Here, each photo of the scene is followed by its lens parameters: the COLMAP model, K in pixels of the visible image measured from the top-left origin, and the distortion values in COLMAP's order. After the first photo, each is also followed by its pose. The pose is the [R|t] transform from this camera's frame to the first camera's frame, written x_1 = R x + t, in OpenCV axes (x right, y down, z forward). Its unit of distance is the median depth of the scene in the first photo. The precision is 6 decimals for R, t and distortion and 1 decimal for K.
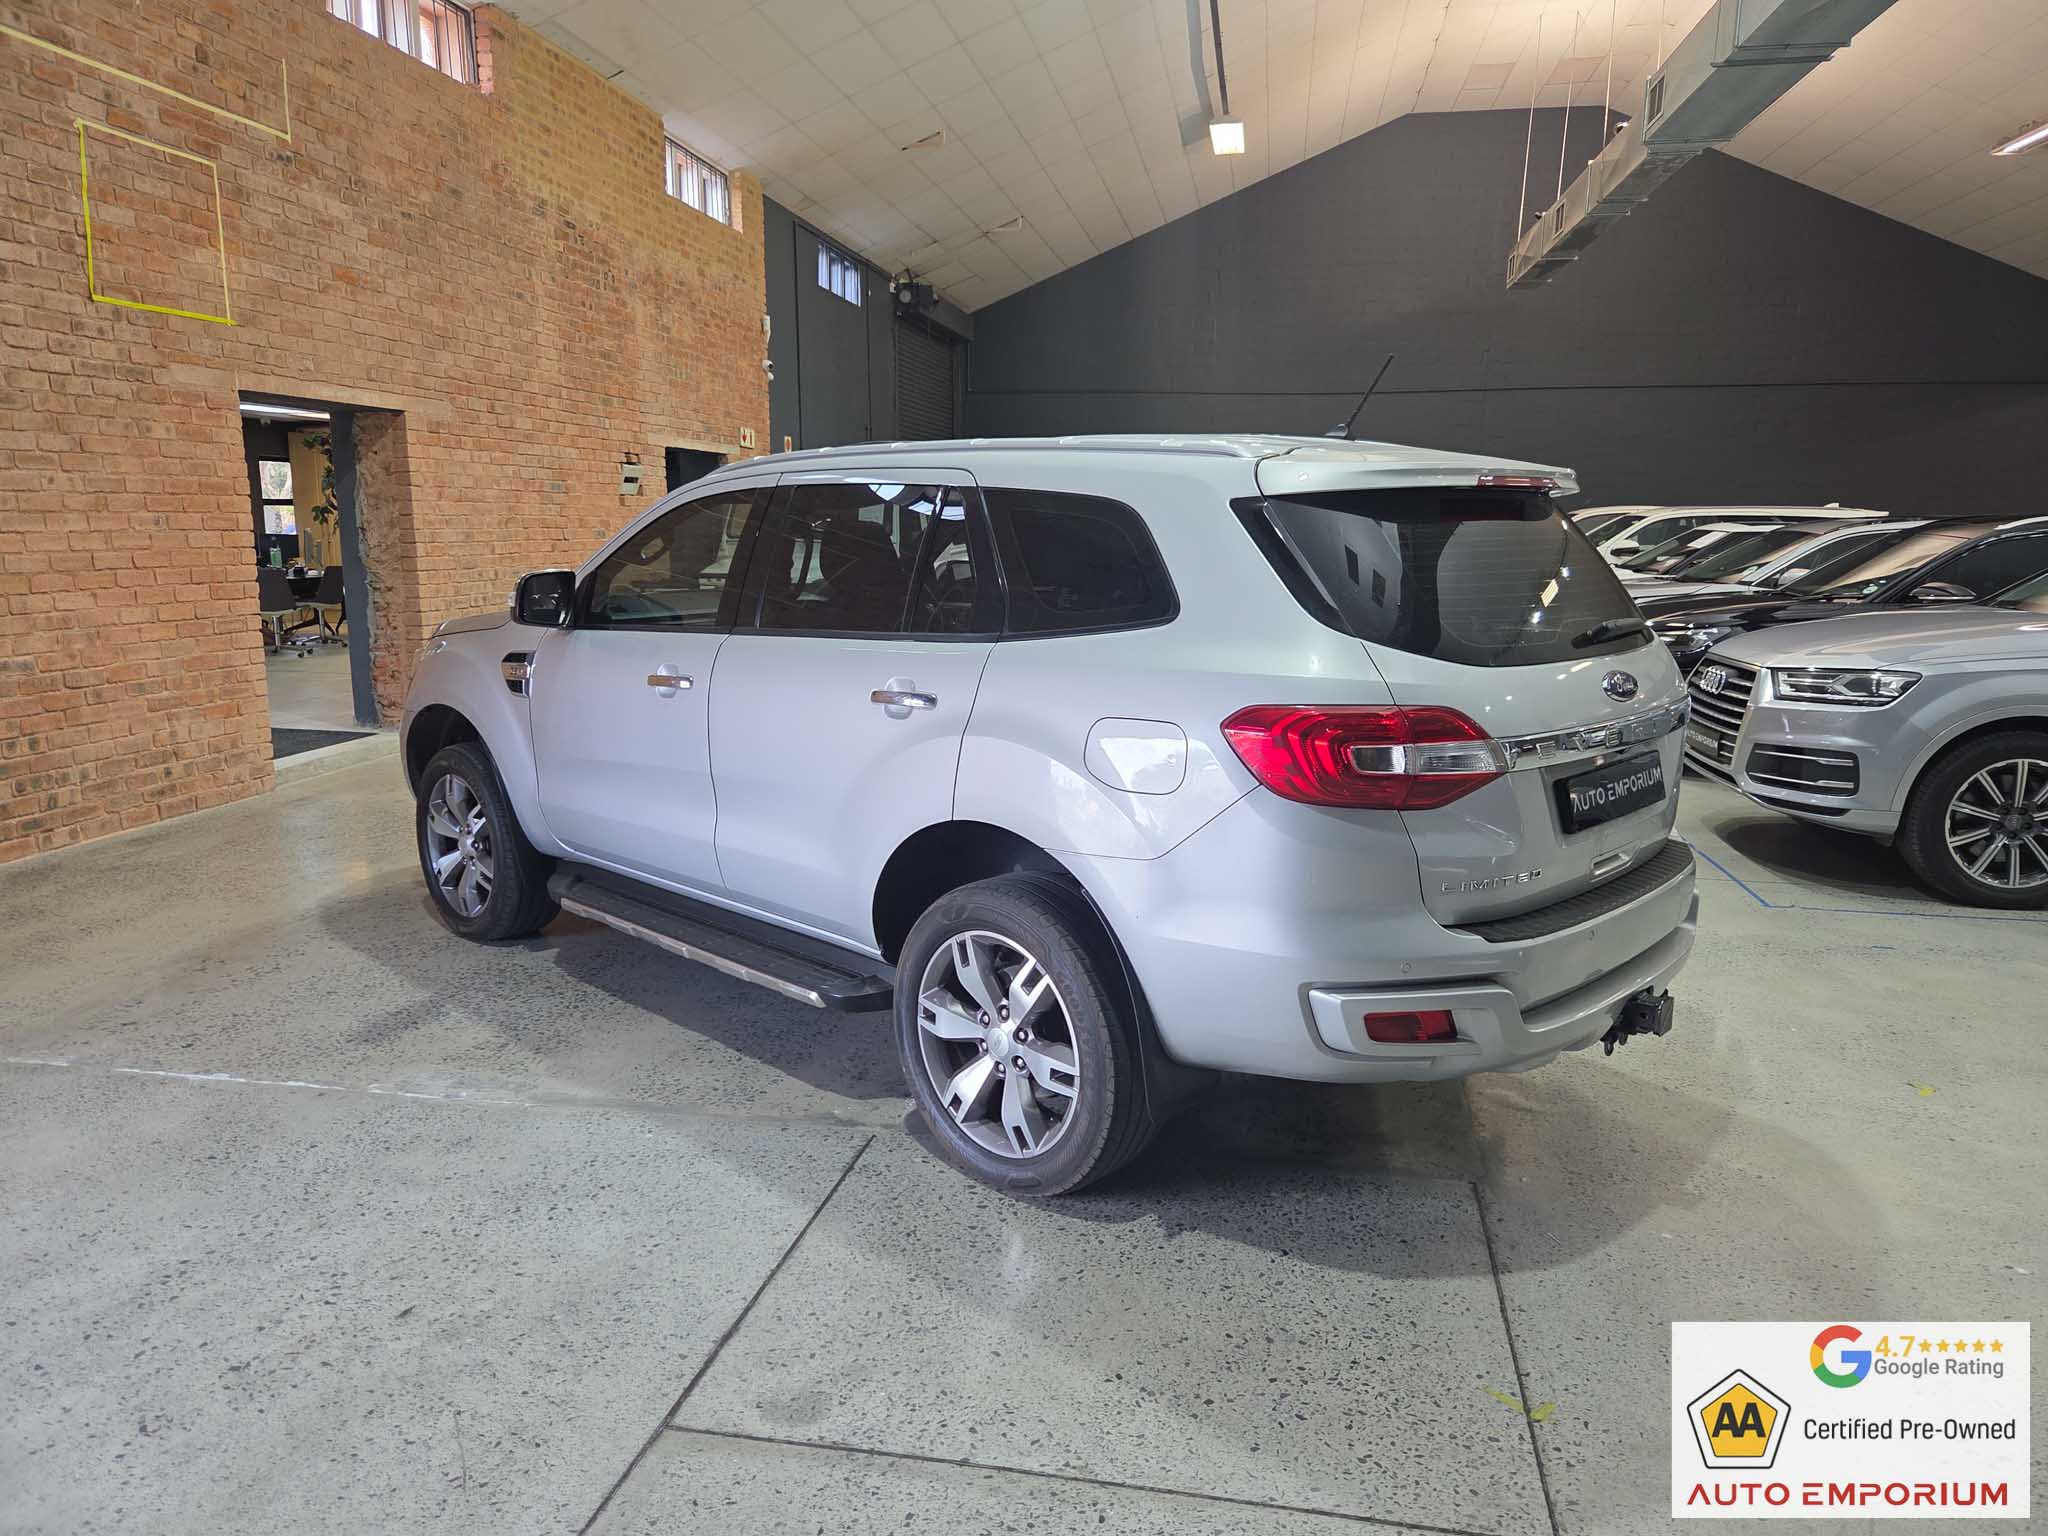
lens RADIAL K [[1381.4, 0, 1025.9], [0, 1381.4, 761.3], [0, 0, 1]] dist [0.063154, -0.053619]
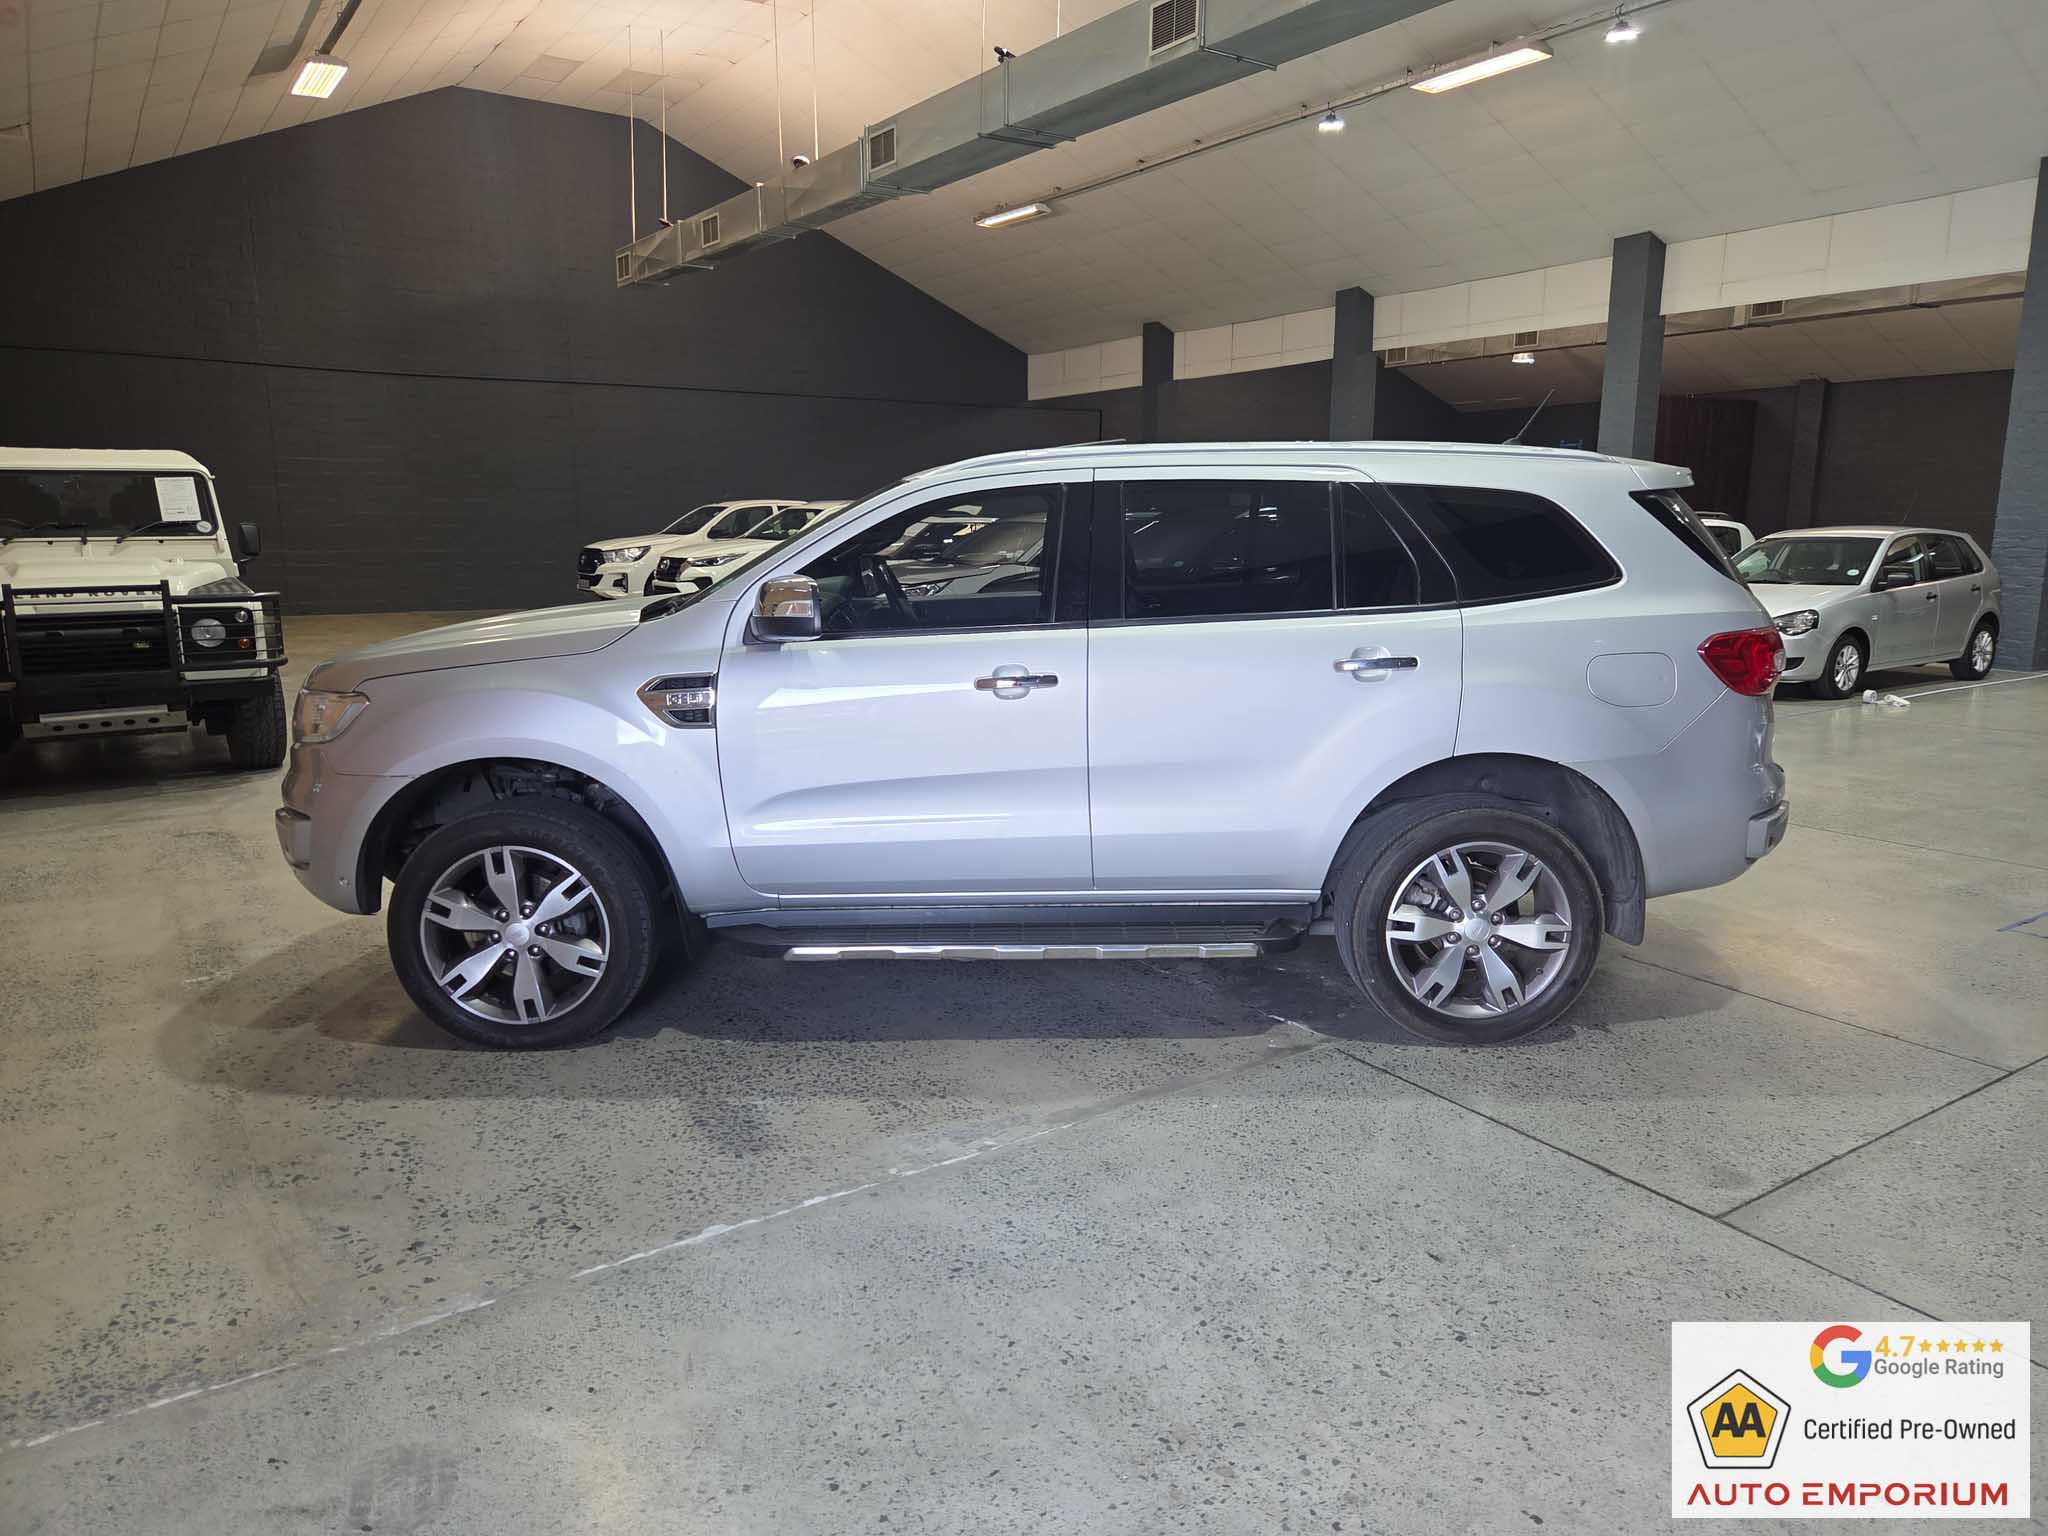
lens RADIAL K [[1385.5, 0, 1032.2], [0, 1385.5, 766.6], [0, 0, 1]] dist [0.065725, -0.059515]
pose [[0.711163, -0.133616, 0.690213, -0.602783], [0.127419, 0.990010, 0.060366, -0.035712], [-0.691384, 0.045016, 0.721084, 0.191184]]
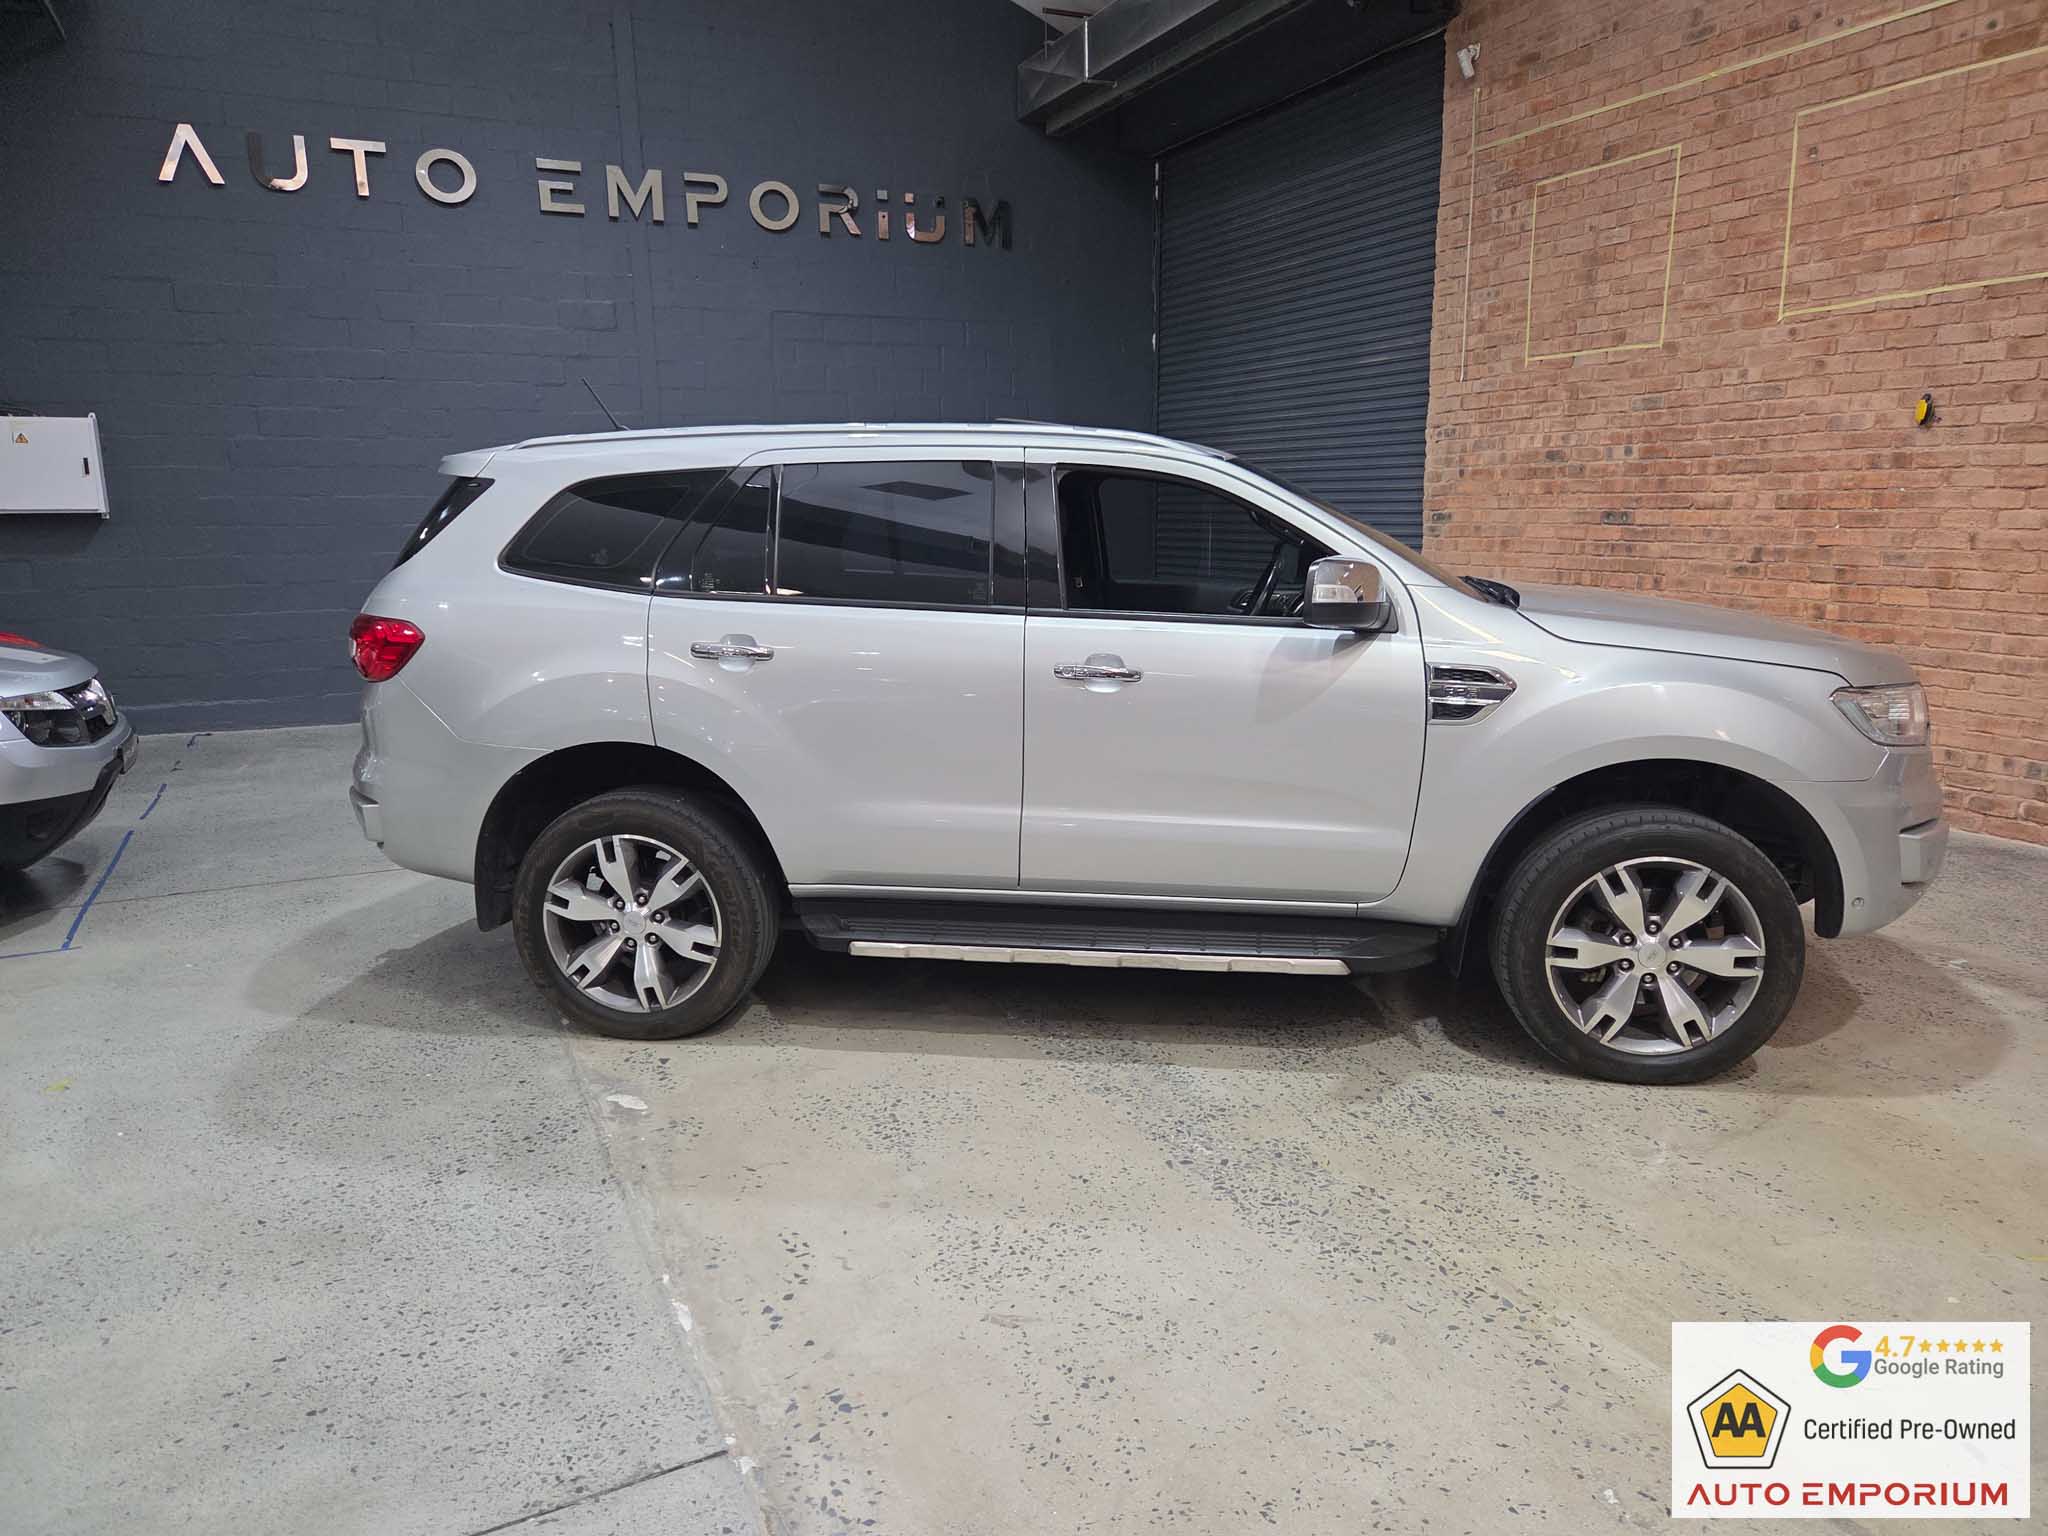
lens RADIAL K [[1369.8, 0, 1037.3], [0, 1369.8, 776.7], [0, 0, 1]] dist [0.056206, -0.047710]
pose [[-0.809667, 0.116197, -0.575272, 0.391903], [-0.098432, 0.939434, 0.328290, -0.220674], [0.578577, 0.322430, -0.749191, 1.291578]]
